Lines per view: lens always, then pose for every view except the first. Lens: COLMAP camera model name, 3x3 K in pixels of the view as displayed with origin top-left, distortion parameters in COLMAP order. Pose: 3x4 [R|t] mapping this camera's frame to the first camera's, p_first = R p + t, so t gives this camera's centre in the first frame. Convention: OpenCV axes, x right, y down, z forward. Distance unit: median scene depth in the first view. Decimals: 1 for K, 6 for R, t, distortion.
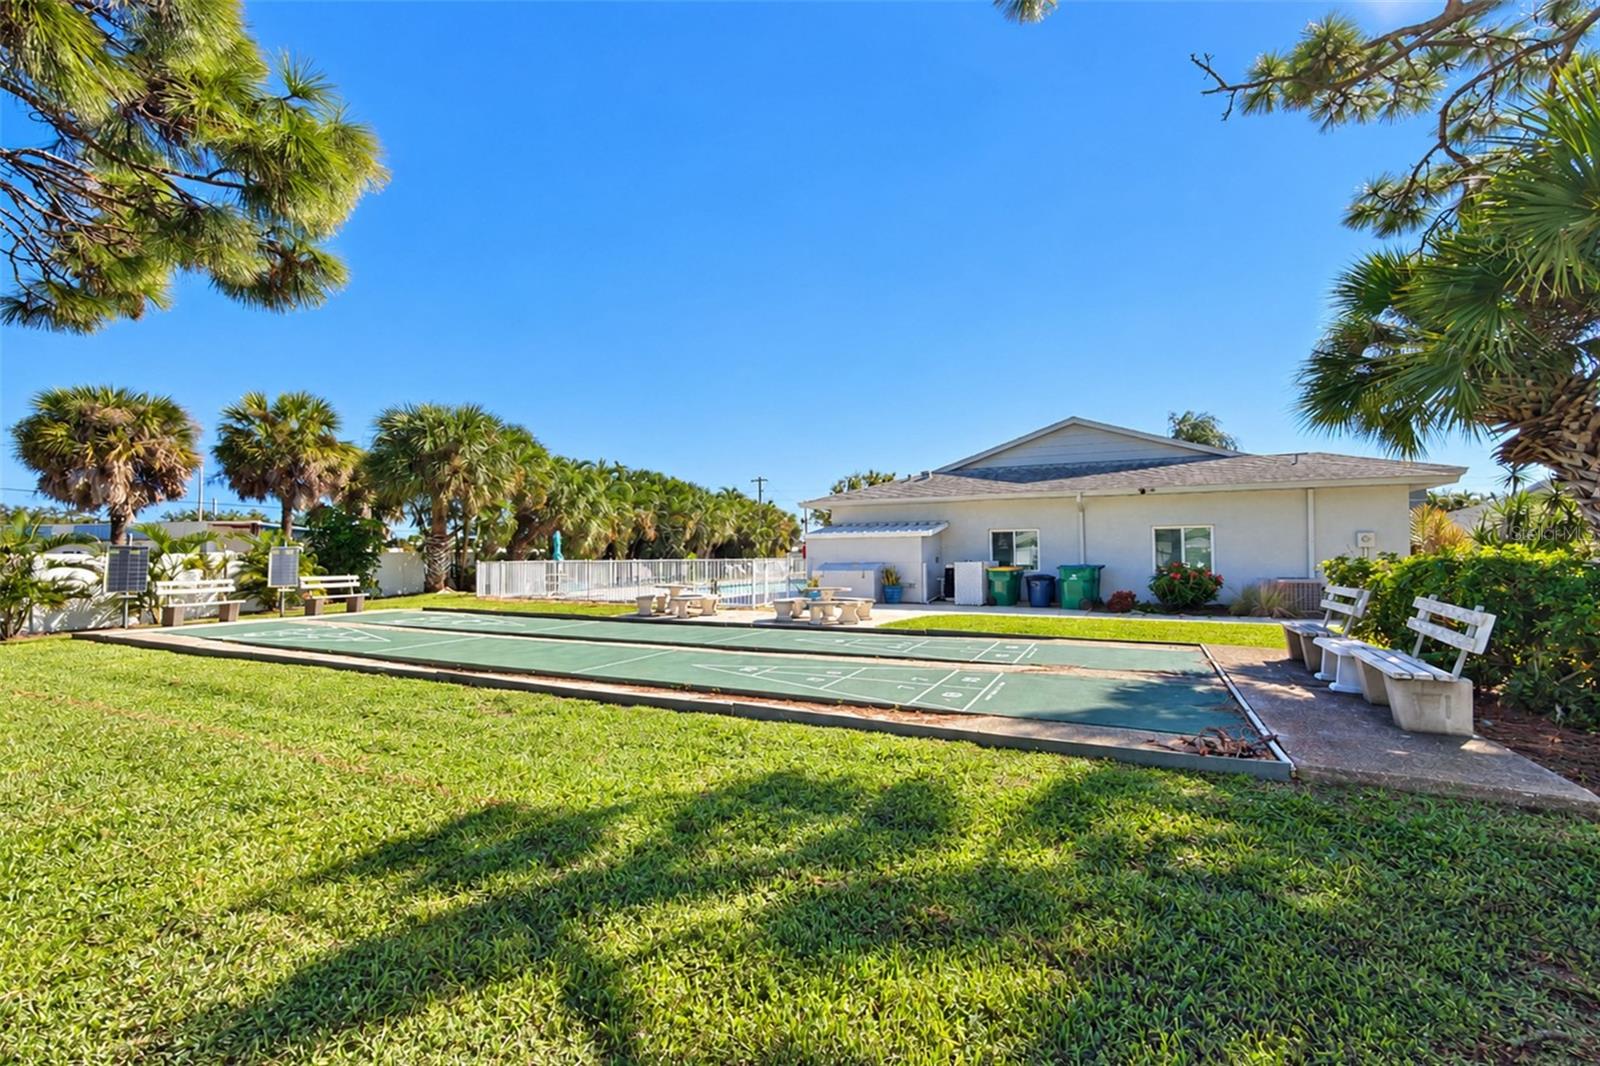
lens RADIAL K [[693.6, 0, 799.8], [0, 693.6, 543.3], [0, 0, 1]] dist [0.013316, 0.000032]
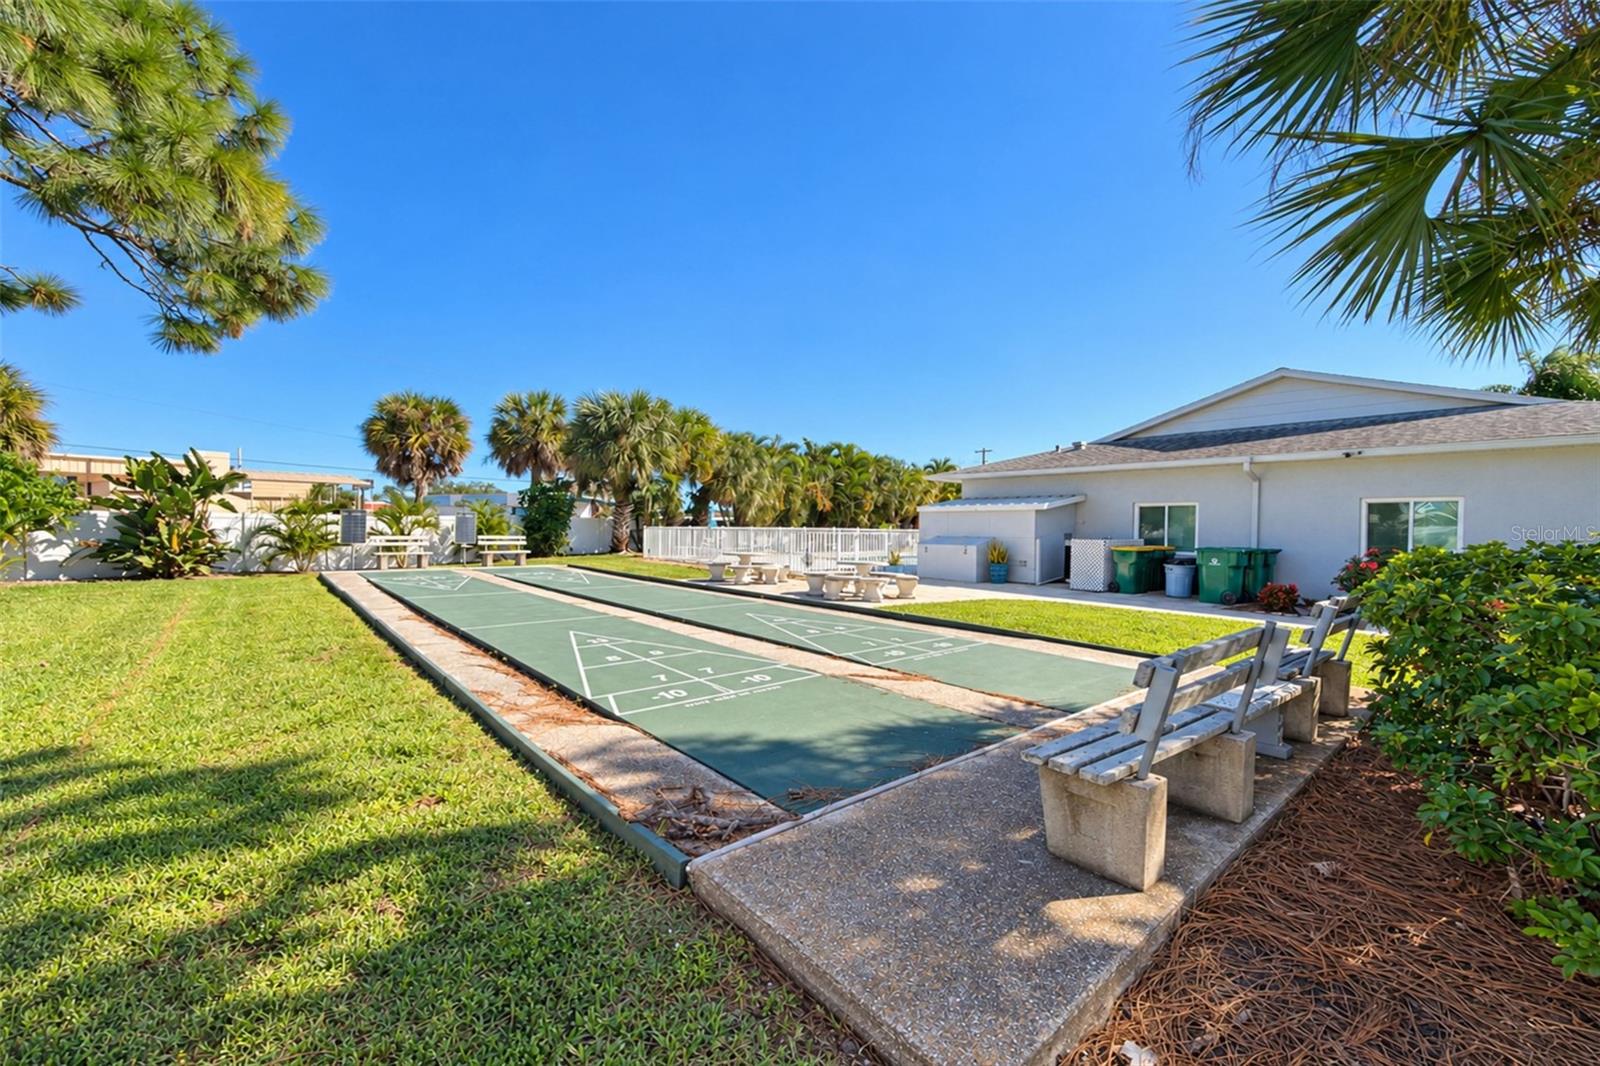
lens RADIAL K [[654.1, 0, 800.6], [0, 654.1, 524.2], [0, 0, 1]] dist [-0.003043, -0.000086]
pose [[0.931128, 0.021428, -0.364062, 0.178239], [-0.015883, 0.999708, 0.018219, -0.002144], [0.364346, -0.011182, 0.931196, 0.082583]]
